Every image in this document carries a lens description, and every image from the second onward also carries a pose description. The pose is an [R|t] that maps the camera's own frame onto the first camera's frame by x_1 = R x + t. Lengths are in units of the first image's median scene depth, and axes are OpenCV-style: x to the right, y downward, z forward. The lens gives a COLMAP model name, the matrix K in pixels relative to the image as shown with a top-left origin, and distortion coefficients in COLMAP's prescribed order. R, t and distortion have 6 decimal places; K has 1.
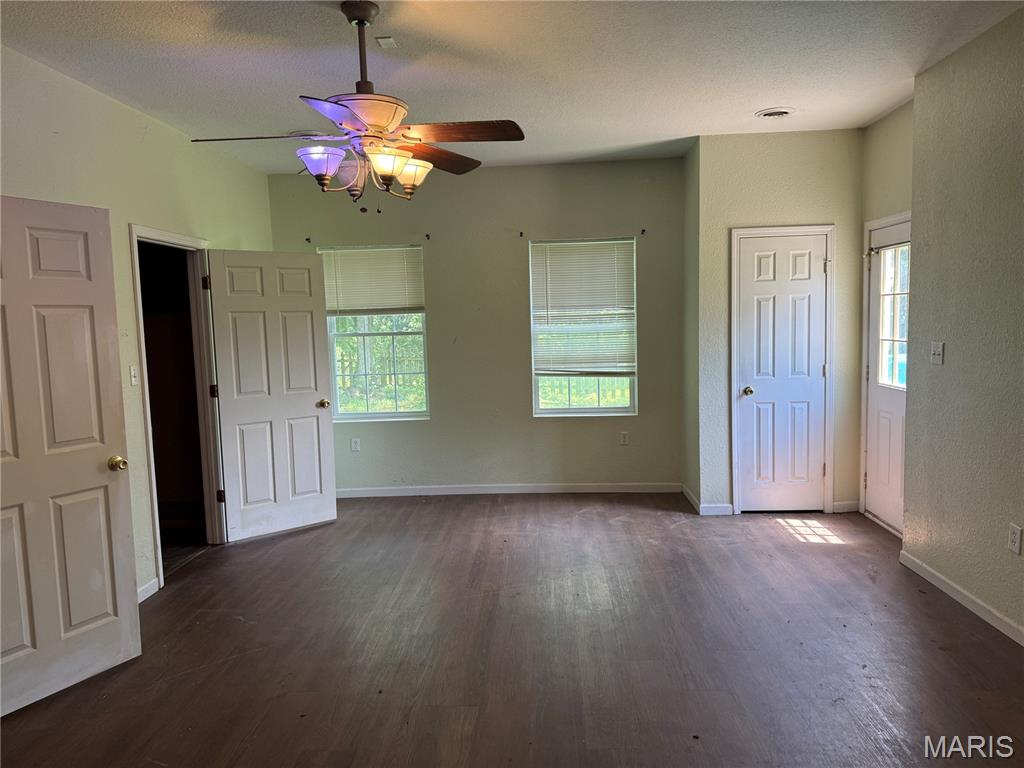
lens RADIAL K [[736.3, 0, 511.6], [0, 736.3, 388.2], [0, 0, 1]] dist [0.024319, -0.003202]
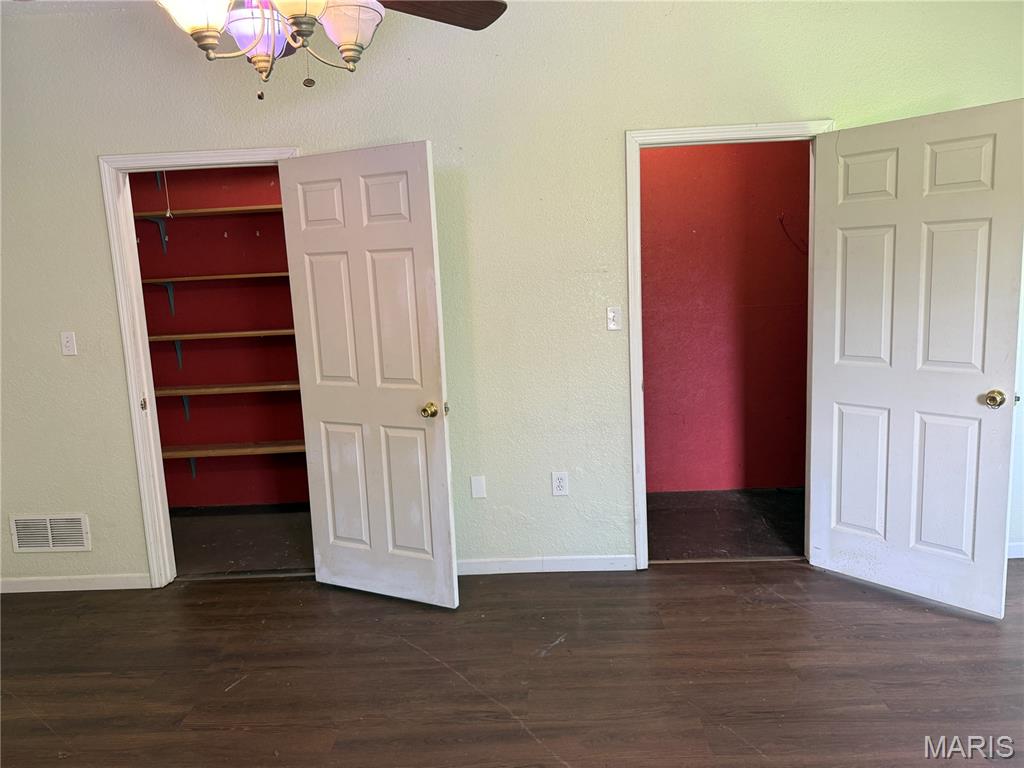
lens RADIAL K [[736.3, 0, 511.6], [0, 736.3, 388.2], [0, 0, 1]] dist [0.024319, -0.003202]
pose [[0.015563, 0.189725, -0.981714, 0.416777], [-0.046471, 0.980909, 0.188833, -0.114944], [0.998798, 0.042682, 0.024082, 1.076672]]
